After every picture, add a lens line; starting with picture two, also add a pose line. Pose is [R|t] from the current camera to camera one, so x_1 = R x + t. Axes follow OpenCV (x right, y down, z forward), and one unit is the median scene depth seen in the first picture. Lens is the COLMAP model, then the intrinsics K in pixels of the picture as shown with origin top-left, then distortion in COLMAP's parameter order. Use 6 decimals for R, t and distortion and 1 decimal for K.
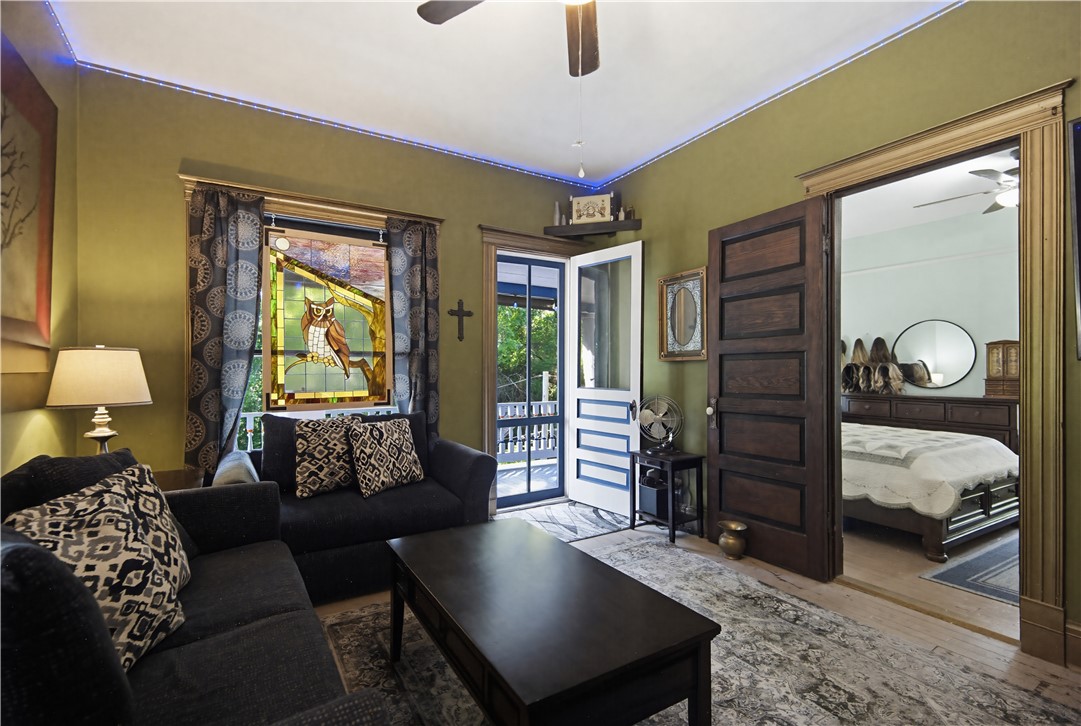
lens RADIAL K [[482.0, 0, 540.5], [0, 482.0, 363.0], [0, 0, 1]] dist [0.020333, -0.009404]
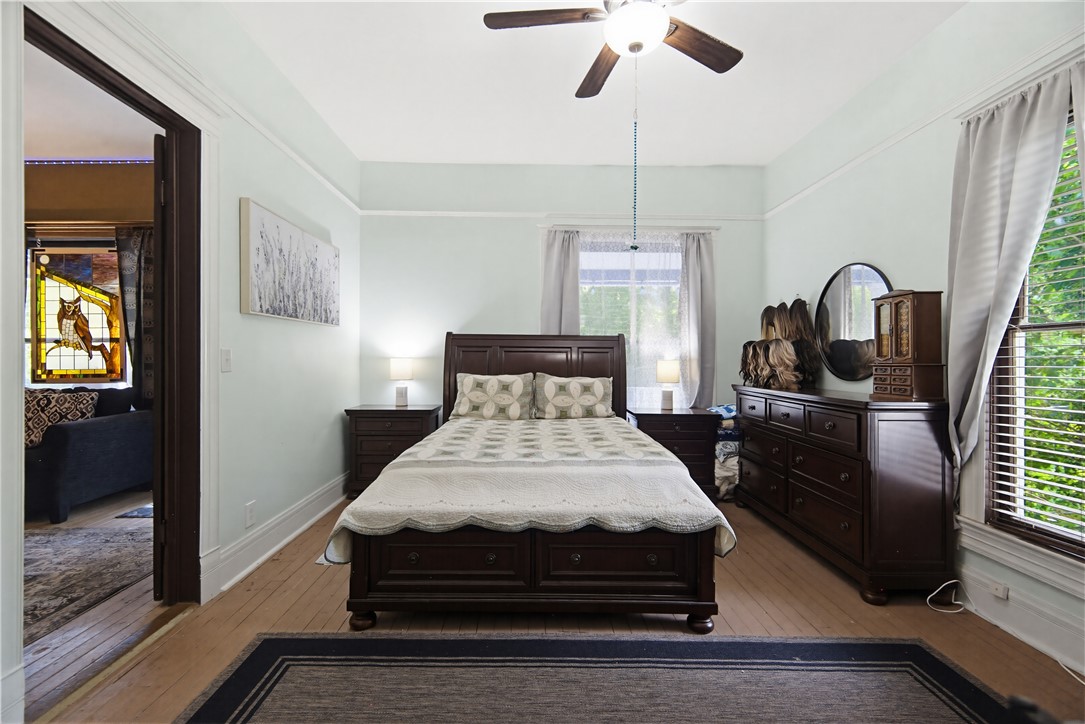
lens RADIAL K [[483.8, 0, 542.5], [0, 483.8, 362.0], [0, 0, 1]] dist [0.020333, -0.009404]
pose [[0.850378, 0.006765, -0.526129, 1.311266], [0.007368, 0.999666, 0.024763, 0.015996], [0.526121, -0.024935, 0.850044, 0.541046]]
